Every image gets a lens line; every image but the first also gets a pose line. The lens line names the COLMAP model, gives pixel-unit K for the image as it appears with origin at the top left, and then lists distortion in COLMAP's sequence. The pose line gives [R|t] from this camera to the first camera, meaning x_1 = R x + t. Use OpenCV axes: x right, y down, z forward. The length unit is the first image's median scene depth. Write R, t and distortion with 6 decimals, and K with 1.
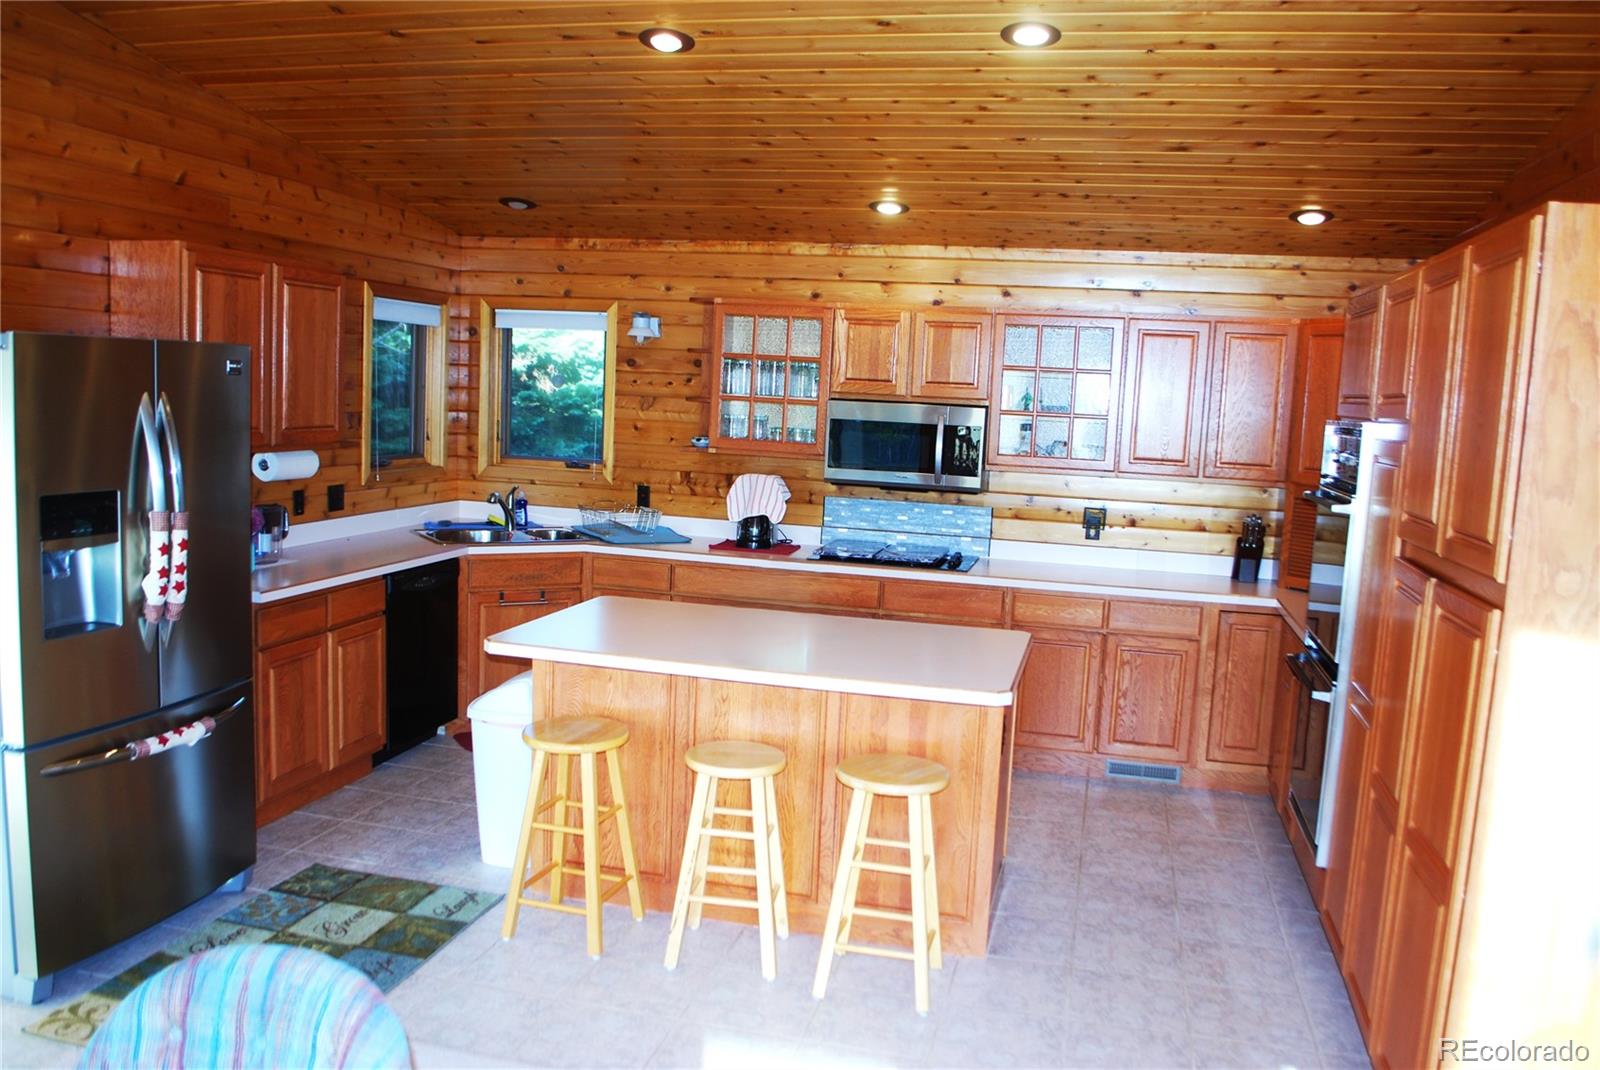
lens RADIAL K [[1265.7, 0, 804.7], [0, 1265.7, 555.0], [0, 0, 1]] dist [-0.080795, 0.003095]
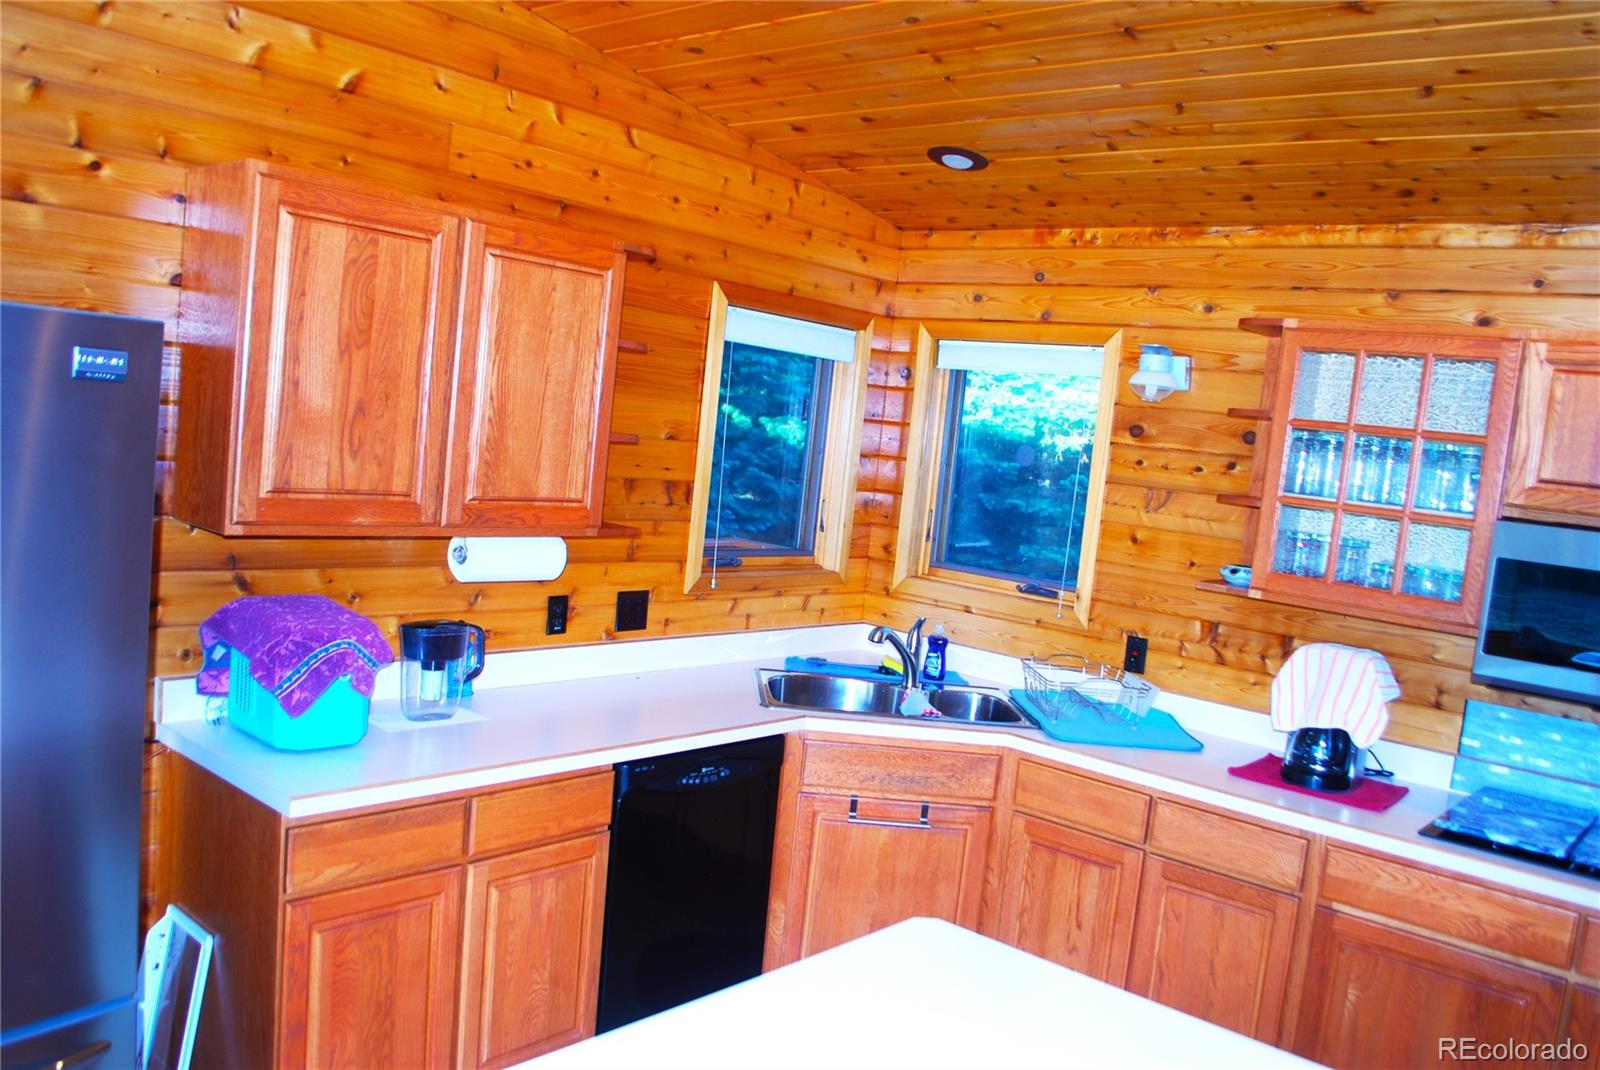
lens RADIAL K [[1262.6, 0, 809.2], [0, 1262.6, 554.2], [0, 0, 1]] dist [-0.081421, 0.007077]
pose [[0.890646, 0.087307, -0.446237, -0.004911], [-0.117017, 0.992348, -0.039399, -0.055203], [0.439382, 0.087308, 0.894047, 0.422616]]
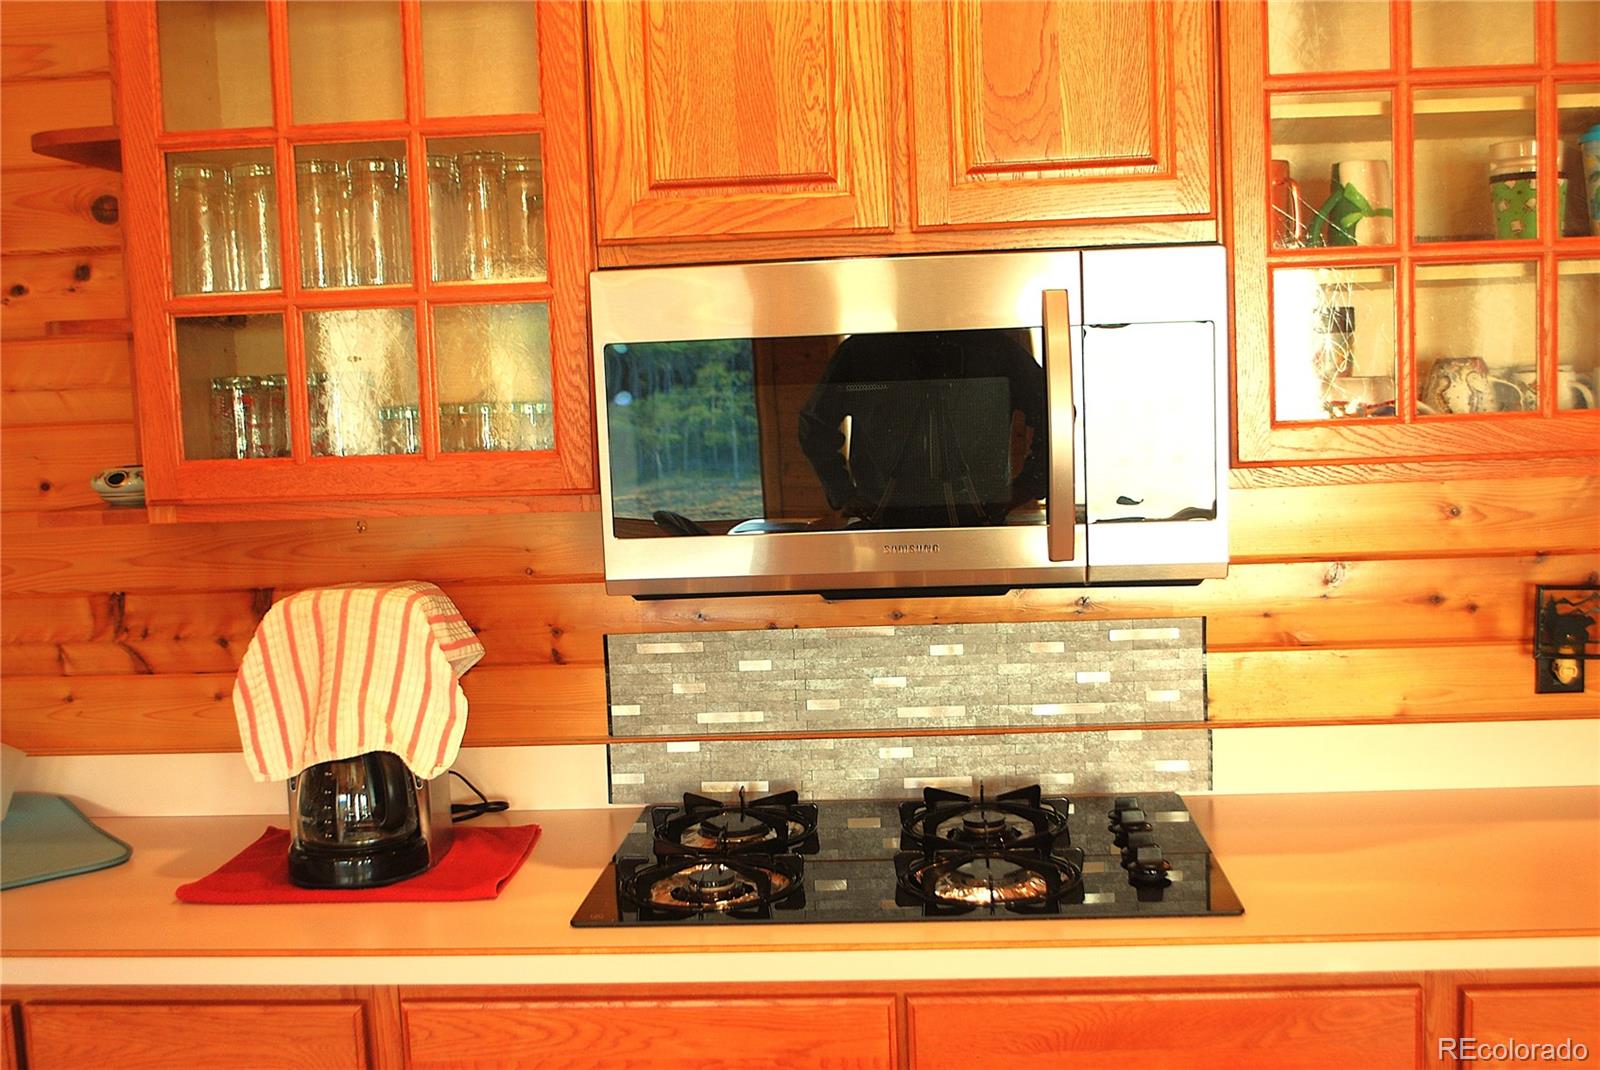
lens RADIAL K [[1708.7, 0, 801.6], [0, 1708.7, 554.8], [0, 0, 1]] dist [-0.004563, -0.188173]
pose [[0.982336, -0.102860, 0.156322, 0.000746], [0.107273, 0.994028, -0.020038, -0.052800], [-0.153327, 0.036454, 0.987503, 0.626799]]
